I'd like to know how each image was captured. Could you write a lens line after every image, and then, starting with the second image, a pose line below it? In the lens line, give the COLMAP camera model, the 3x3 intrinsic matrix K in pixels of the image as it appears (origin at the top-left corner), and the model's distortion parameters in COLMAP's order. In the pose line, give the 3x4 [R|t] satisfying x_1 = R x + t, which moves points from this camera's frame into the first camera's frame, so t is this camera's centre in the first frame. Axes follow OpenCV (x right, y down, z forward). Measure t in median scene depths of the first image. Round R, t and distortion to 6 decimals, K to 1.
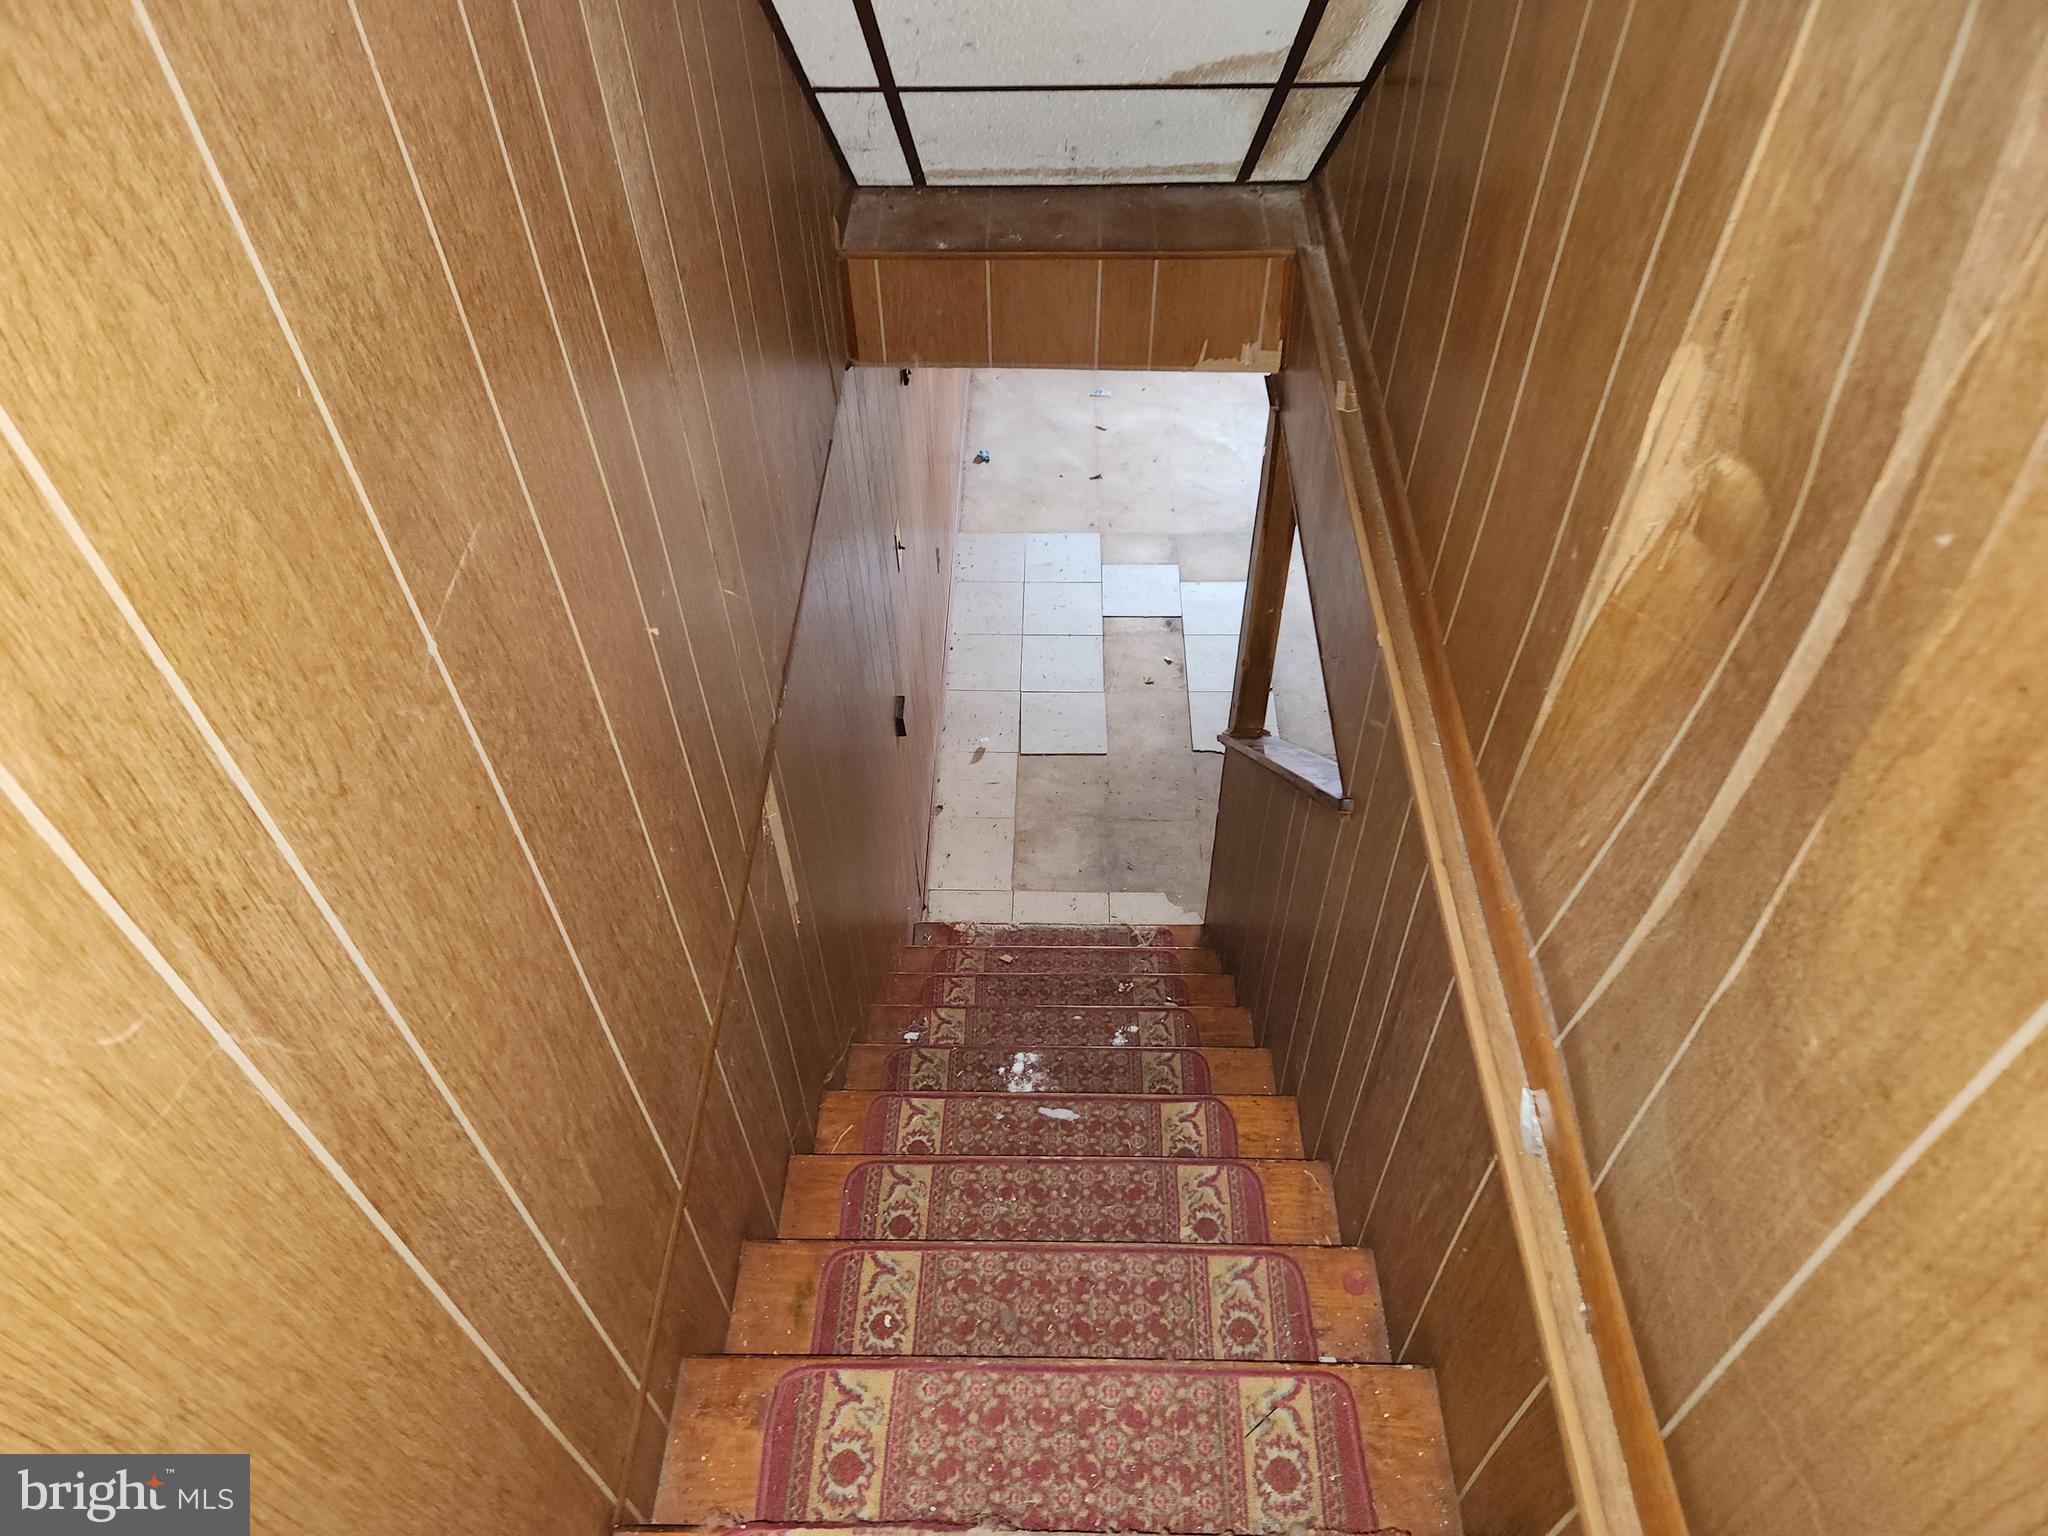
lens RADIAL K [[1381.3, 0, 1026.1], [0, 1381.3, 767.5], [0, 0, 1]] dist [0.035694, 0.001293]
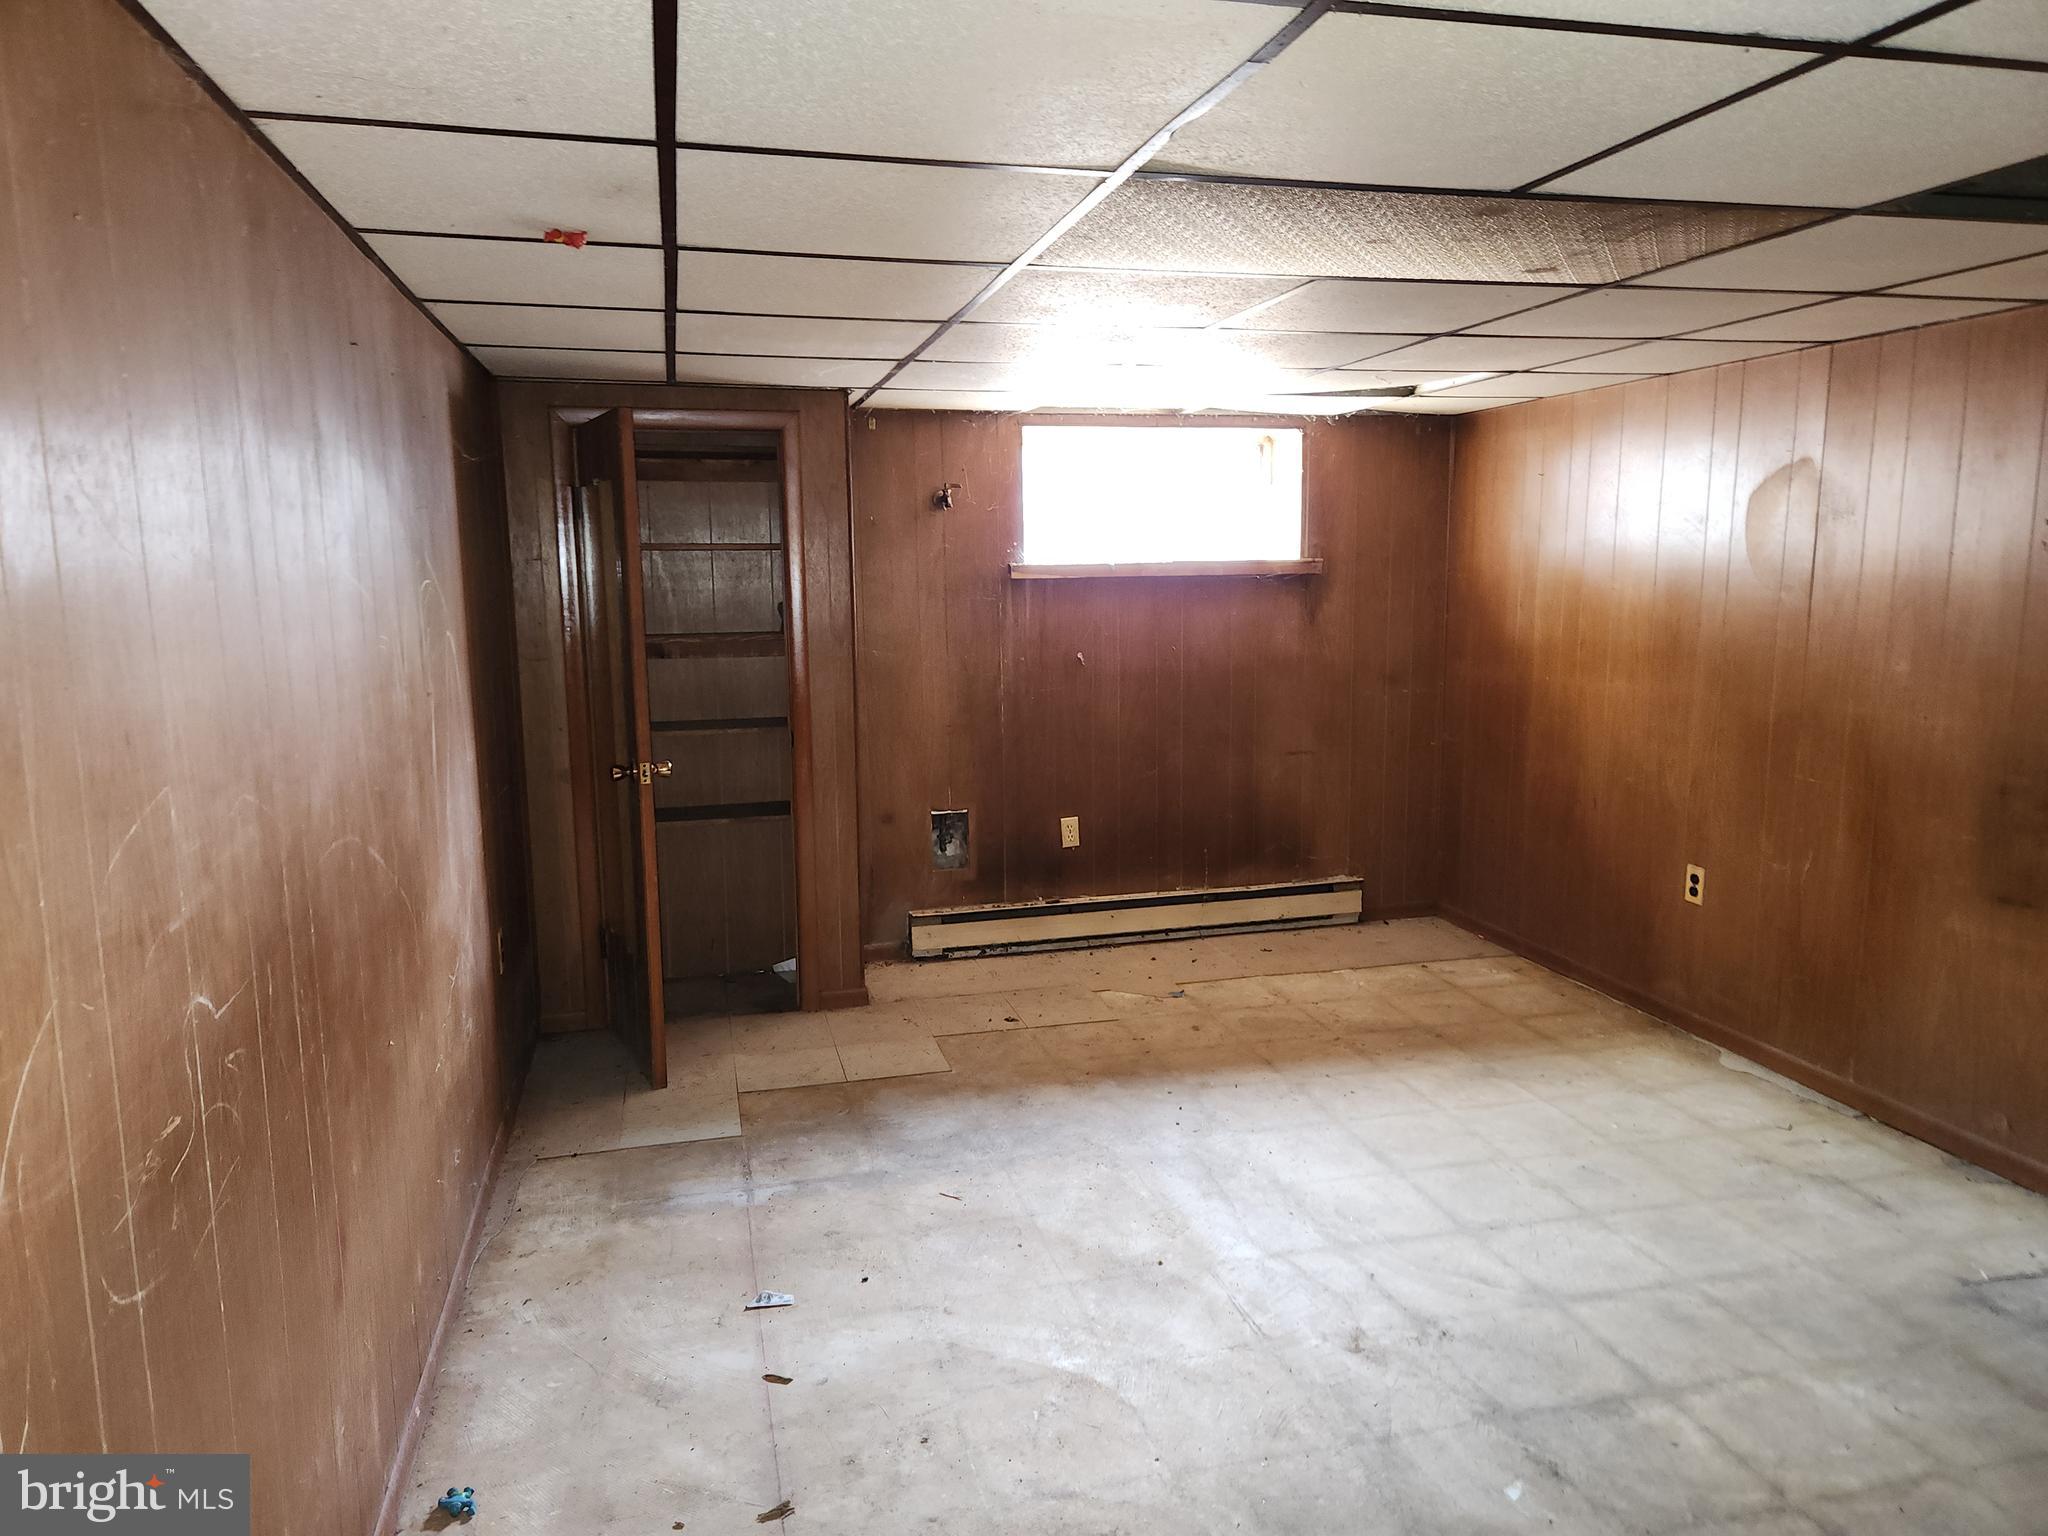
lens RADIAL K [[1381.3, 0, 1022.6], [0, 1381.3, 773.6], [0, 0, 1]] dist [0.035694, 0.001293]
pose [[0.963829, -0.025730, 0.265278, 0.019593], [0.187505, 0.772813, -0.606301, -0.121699], [-0.189410, 0.634112, 0.749684, 0.572575]]
